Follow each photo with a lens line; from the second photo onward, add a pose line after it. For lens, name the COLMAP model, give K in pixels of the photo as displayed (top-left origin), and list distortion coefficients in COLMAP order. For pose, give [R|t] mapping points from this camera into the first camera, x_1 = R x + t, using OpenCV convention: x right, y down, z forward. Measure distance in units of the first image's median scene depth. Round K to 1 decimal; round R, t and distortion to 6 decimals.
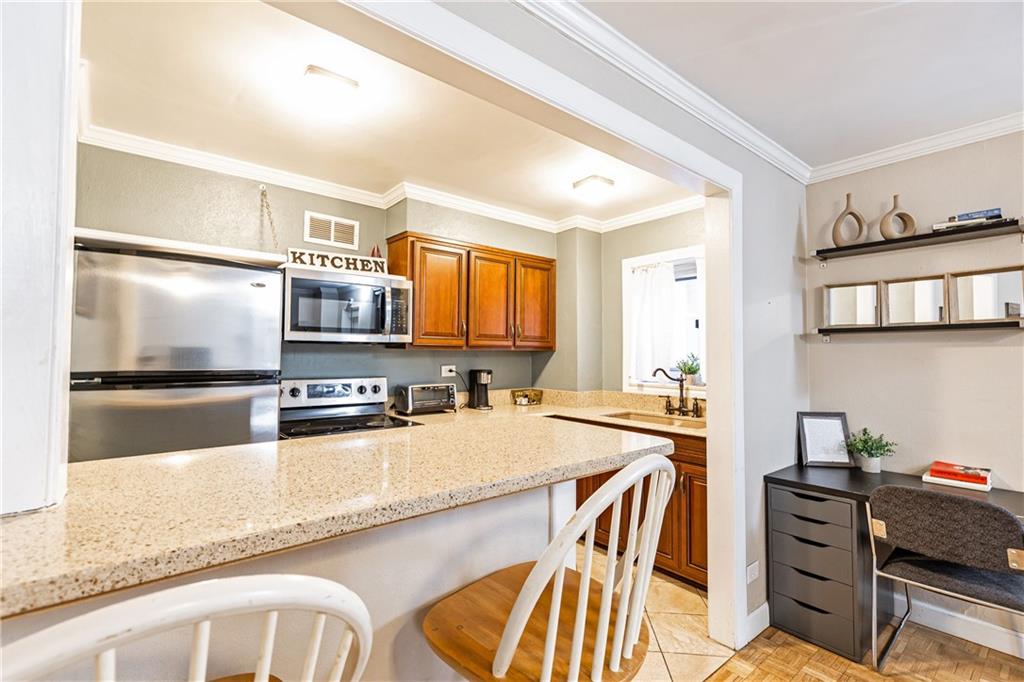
lens RADIAL K [[468.6, 0, 521.6], [0, 468.6, 337.5], [0, 0, 1]] dist [0.009078, -0.003134]
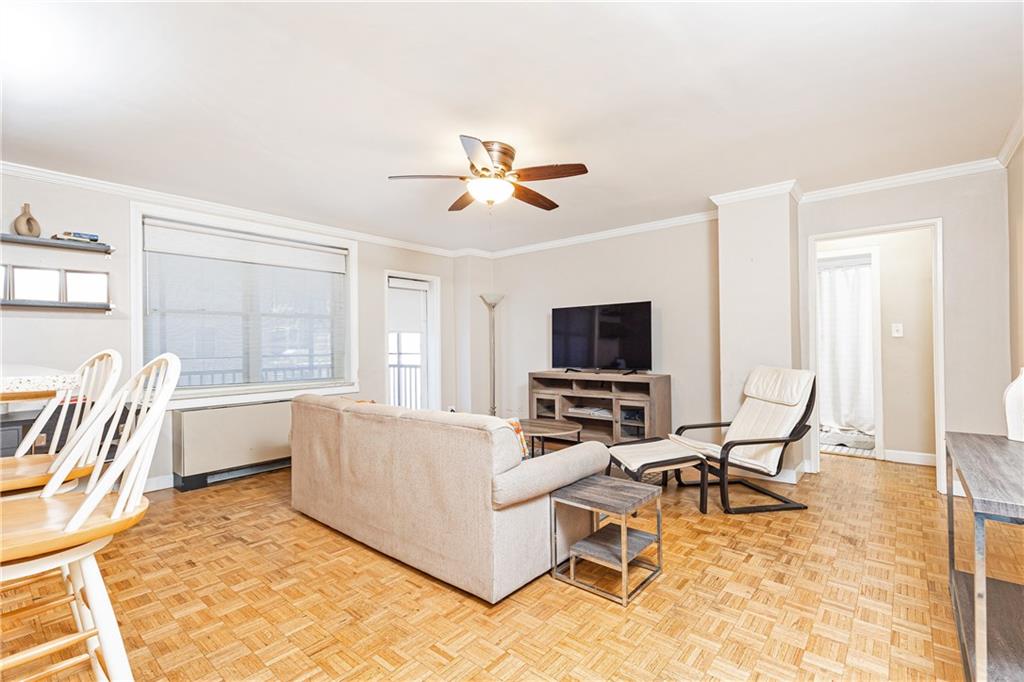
lens RADIAL K [[468.6, 0, 494.7], [0, 468.6, 337.7], [0, 0, 1]] dist [0.009078, -0.003134]
pose [[-0.145053, 0.017138, 0.989275, -0.521466], [-0.023287, 0.999514, -0.020729, 0.056607], [-0.989150, -0.026044, -0.144583, -0.111681]]
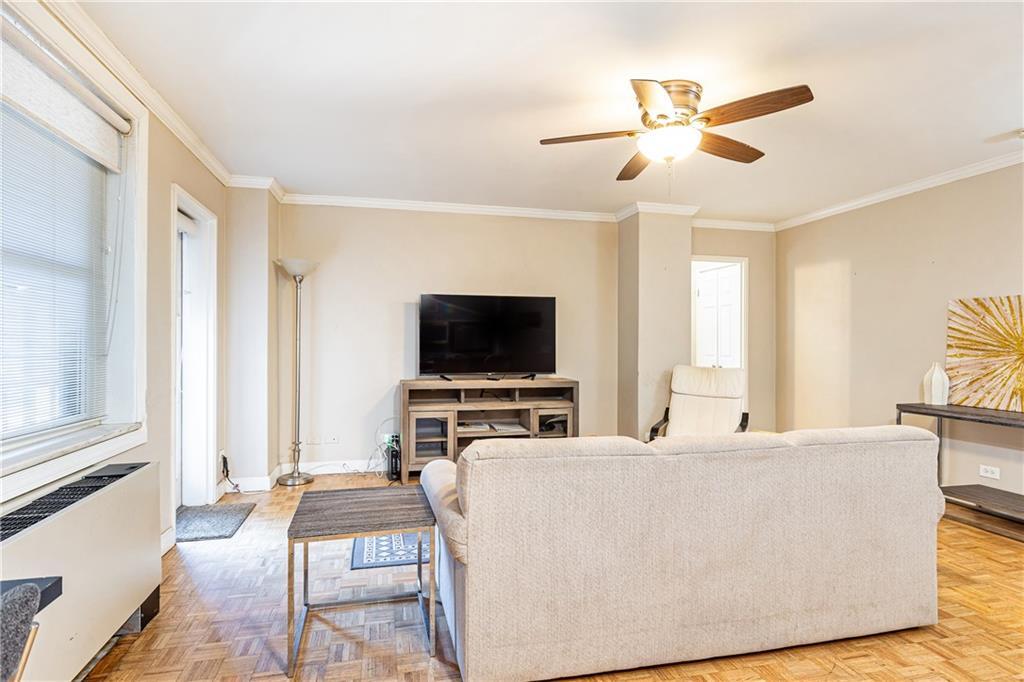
lens RADIAL K [[558.3, 0, 516.3], [0, 558.3, 337.6], [0, 0, 1]] dist [-0.007046, -0.000501]
pose [[-0.897213, -0.001301, 0.441597, 0.218713], [-0.021769, 0.998910, -0.041287, 0.081000], [-0.441062, -0.046657, -0.896263, 0.609750]]
